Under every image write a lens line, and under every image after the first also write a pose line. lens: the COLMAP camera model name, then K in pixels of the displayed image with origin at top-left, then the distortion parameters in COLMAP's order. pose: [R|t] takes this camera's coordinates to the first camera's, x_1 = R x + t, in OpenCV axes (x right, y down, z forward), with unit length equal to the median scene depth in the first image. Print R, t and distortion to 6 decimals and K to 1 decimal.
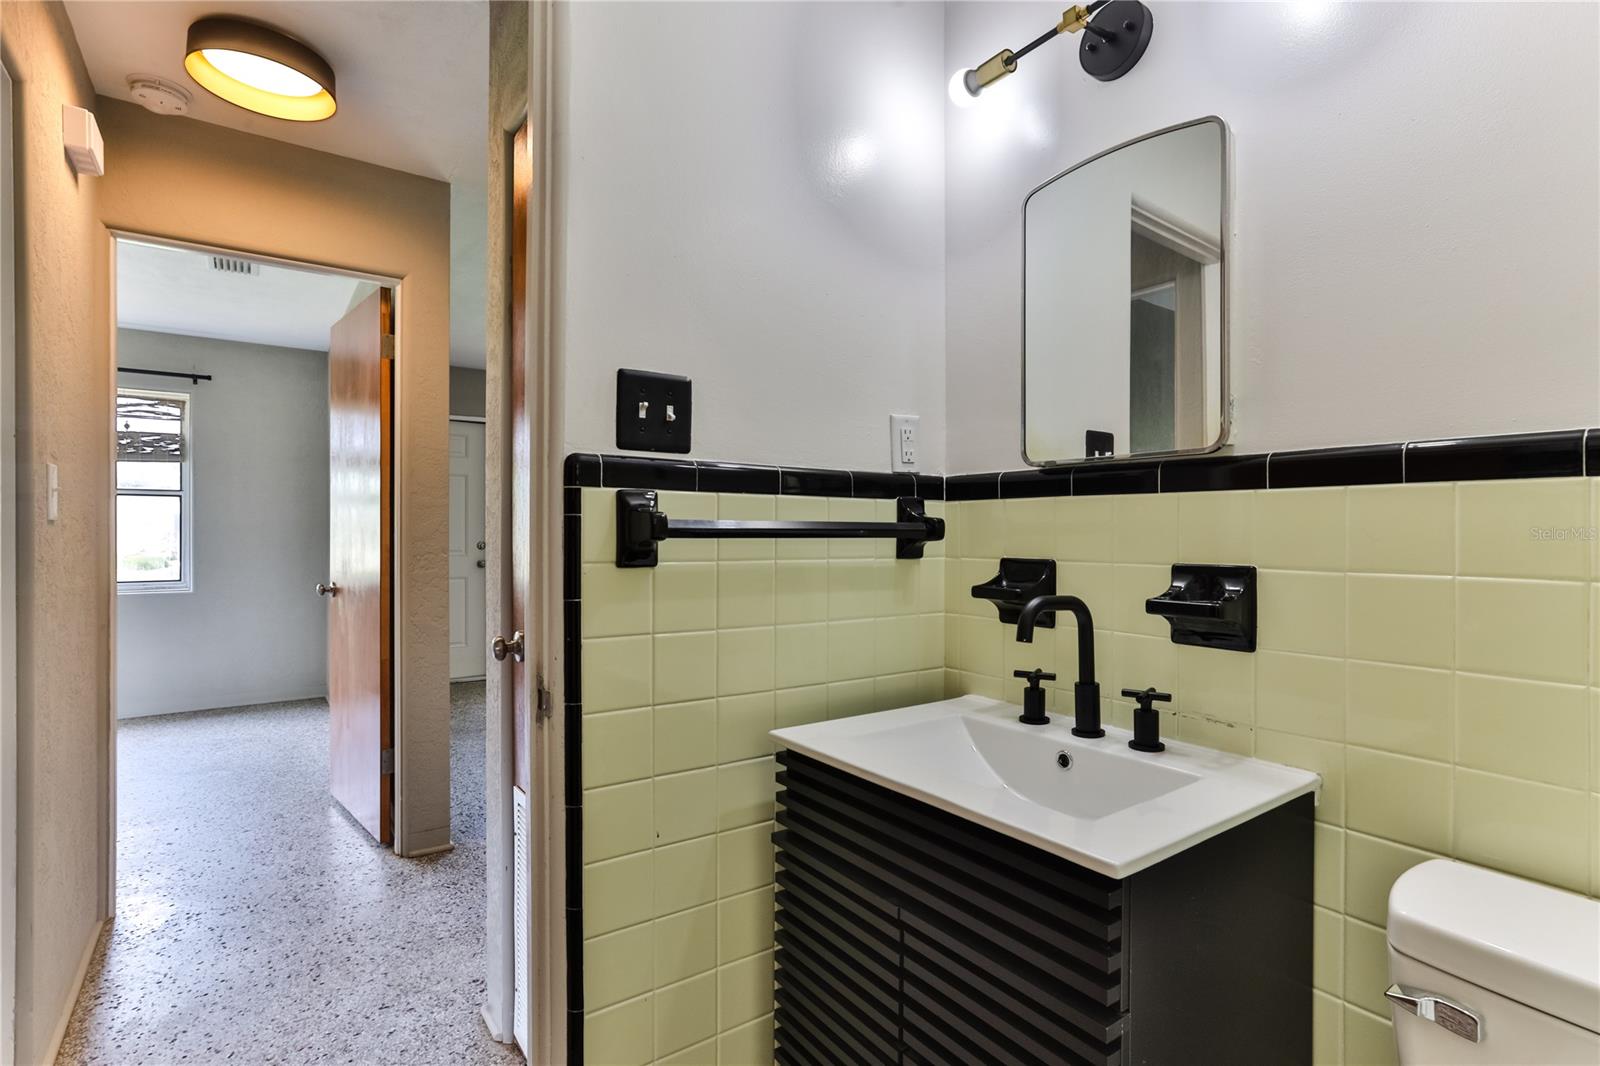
lens RADIAL K [[781.8, 0, 810.8], [0, 781.8, 535.2], [0, 0, 1]] dist [-0.020631, 0.005276]
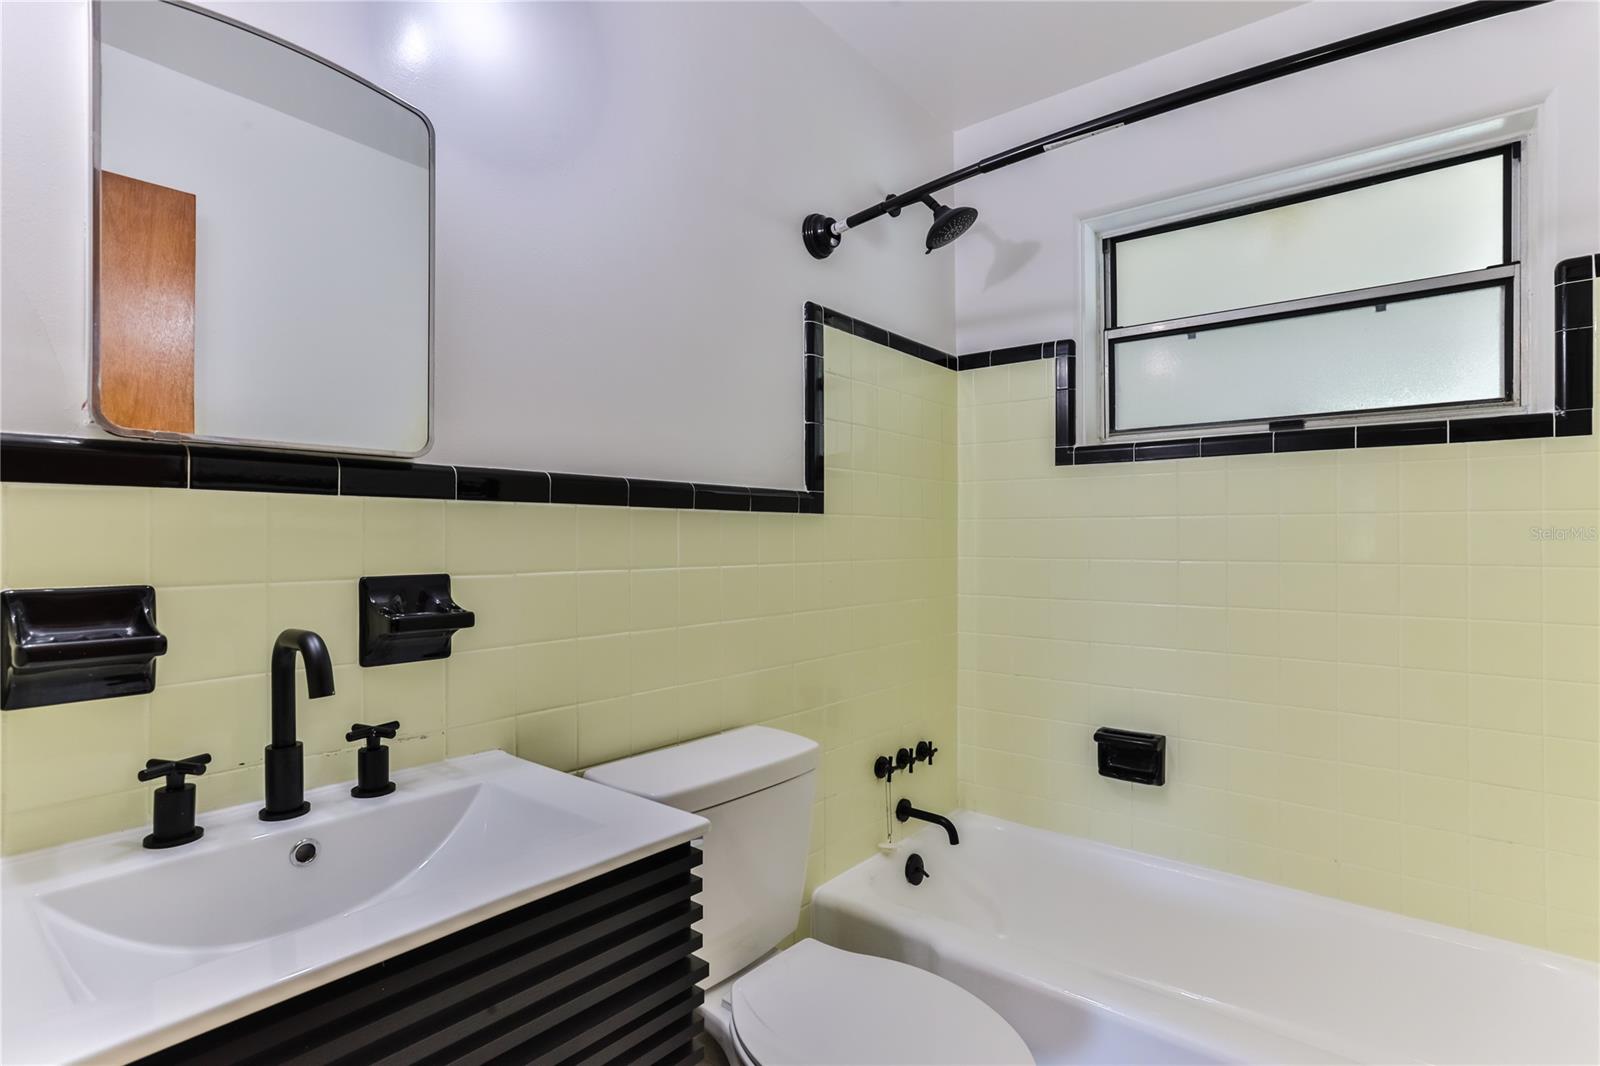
lens RADIAL K [[781.8, 0, 811.0], [0, 781.8, 537.6], [0, 0, 1]] dist [-0.020631, 0.005276]
pose [[-0.246310, 0.000182, 0.969191, -0.538216], [0.005341, 0.999985, 0.001169, -0.006131], [-0.969176, 0.005464, -0.246307, 0.768306]]
